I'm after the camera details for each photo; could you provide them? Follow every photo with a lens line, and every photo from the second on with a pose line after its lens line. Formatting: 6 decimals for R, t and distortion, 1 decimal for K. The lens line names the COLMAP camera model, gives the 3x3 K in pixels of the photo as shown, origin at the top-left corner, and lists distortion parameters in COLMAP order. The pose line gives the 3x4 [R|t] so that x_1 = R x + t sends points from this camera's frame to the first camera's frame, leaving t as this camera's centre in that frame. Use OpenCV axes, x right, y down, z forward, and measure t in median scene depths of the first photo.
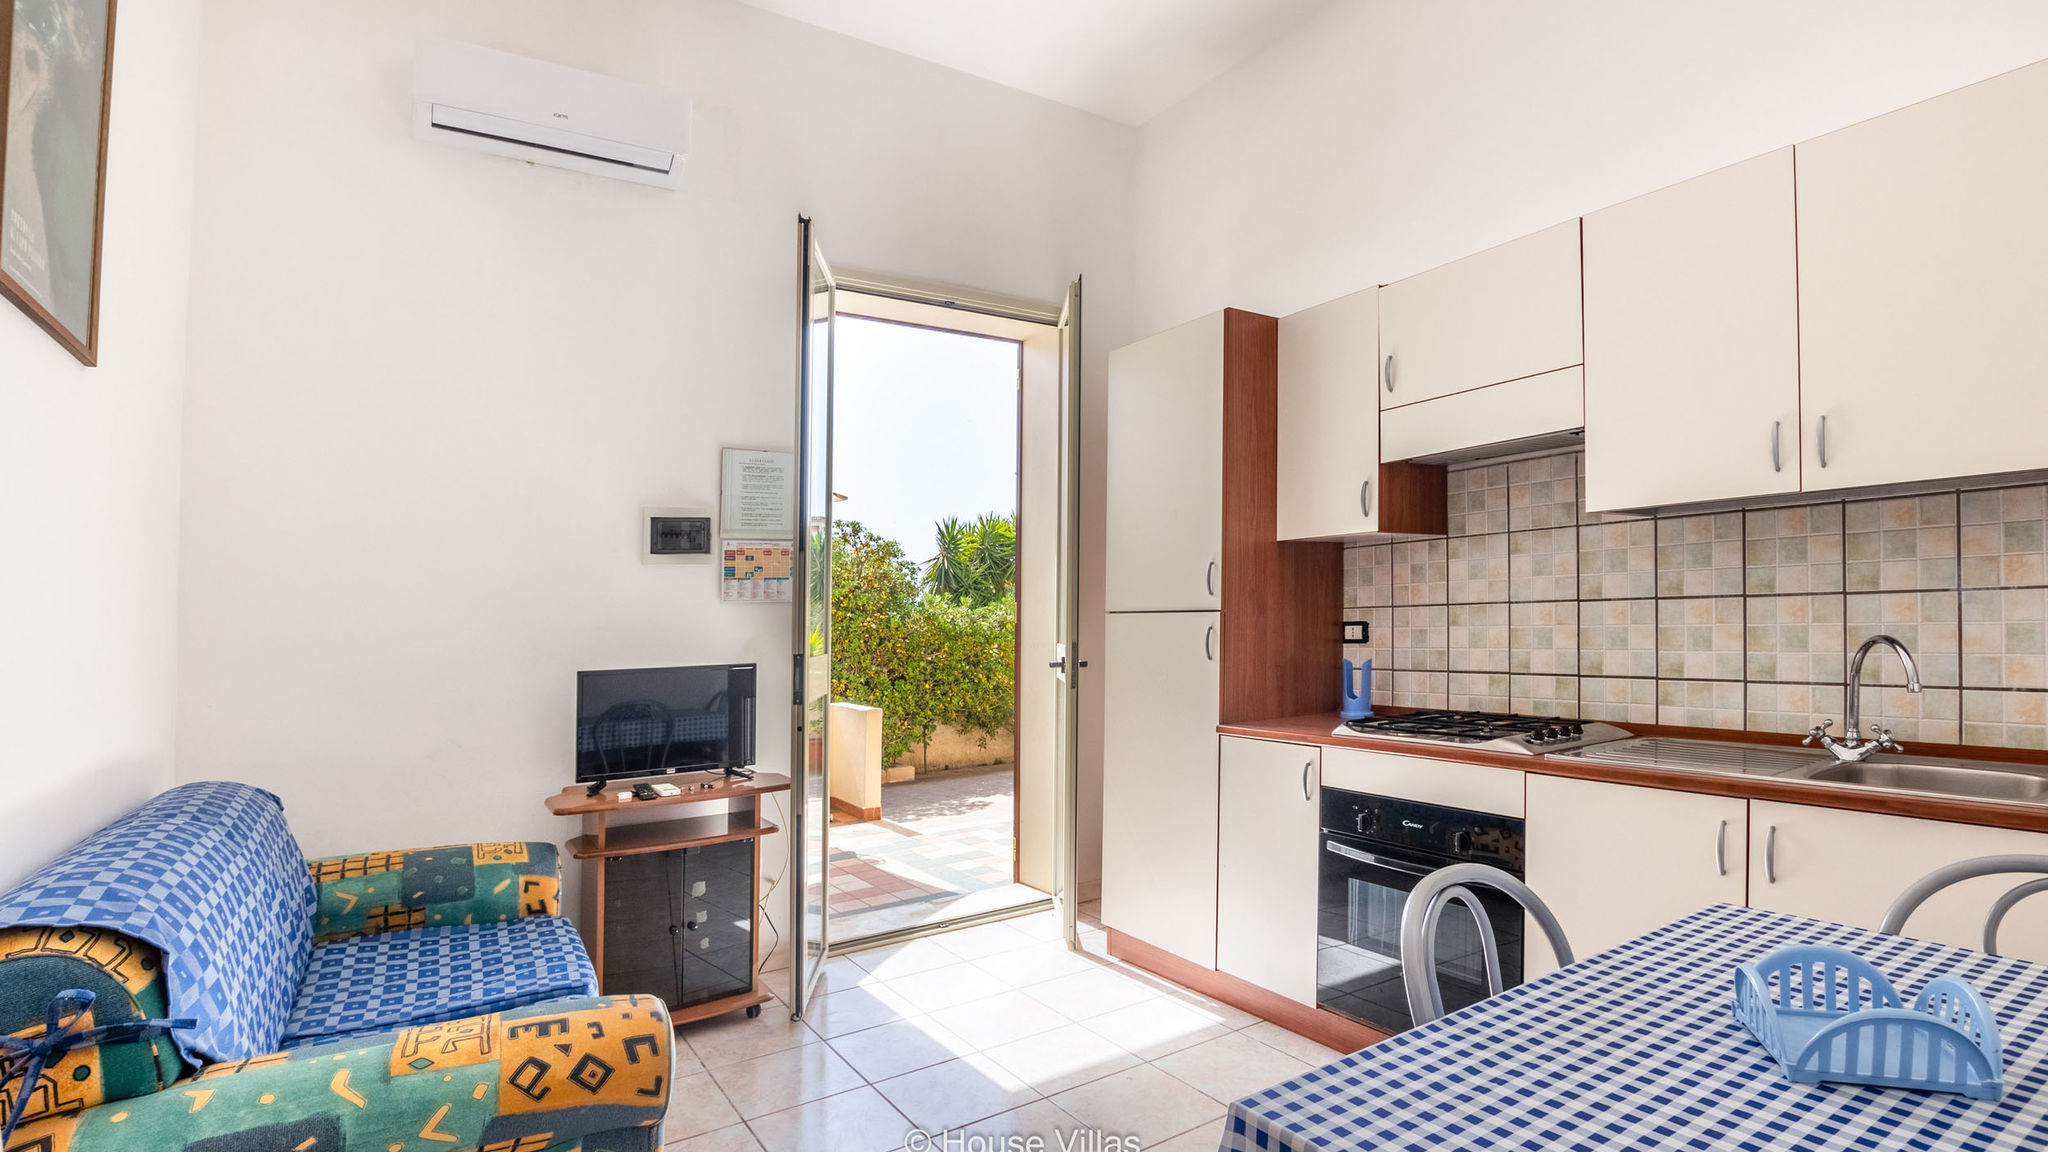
lens RADIAL K [[1003.4, 0, 1024.0], [0, 1003.4, 576.0], [0, 0, 1]] dist [-0.031393, 0.000294]
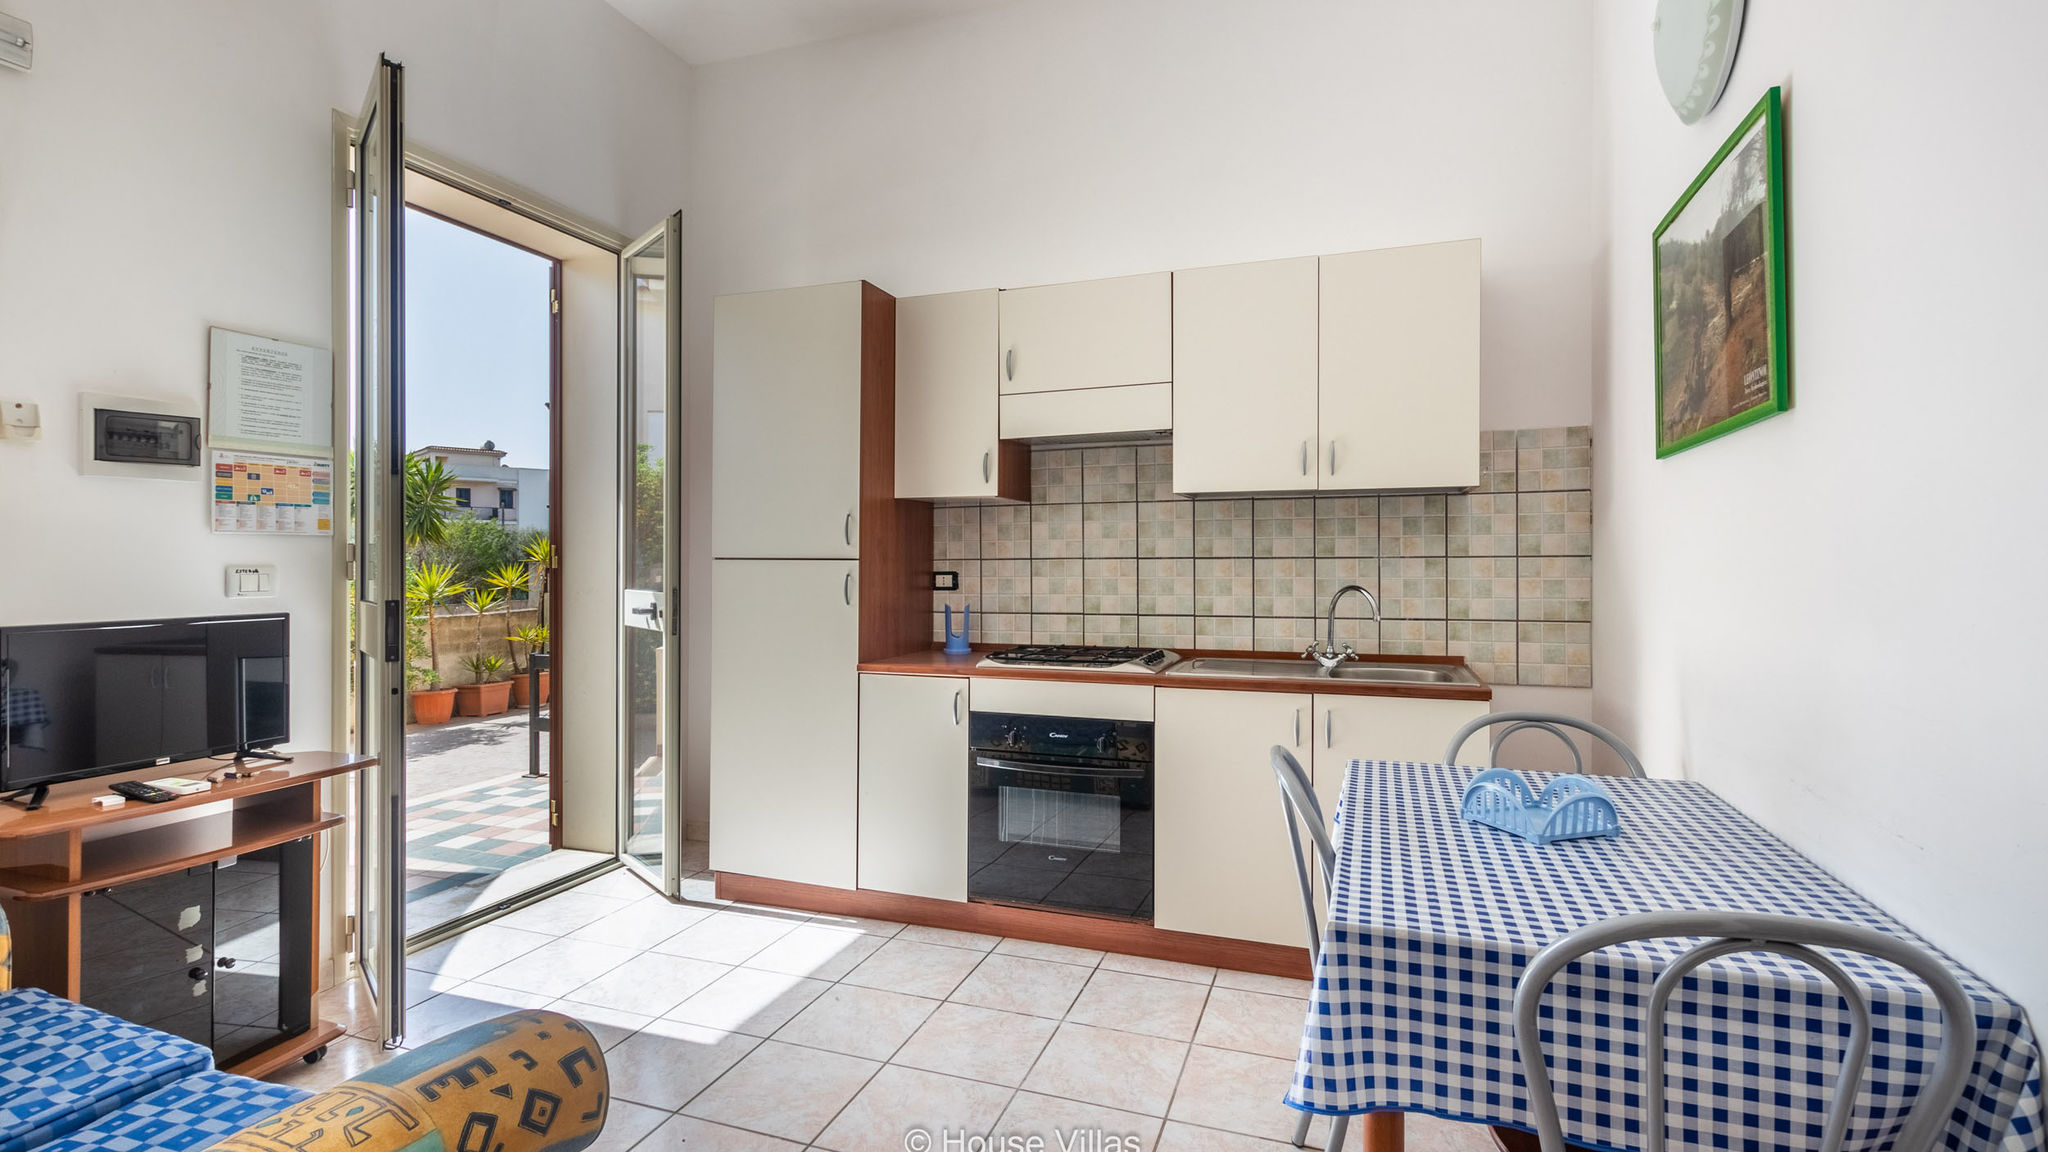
lens RADIAL K [[950.2, 0, 1025.4], [0, 950.2, 545.7], [0, 0, 1]] dist [0.002116, 0.000371]
pose [[0.795587, 0.032340, 0.604976, -0.293276], [-0.042252, 0.999105, 0.002155, 0.010331], [-0.604364, -0.027276, 0.796241, 0.073321]]
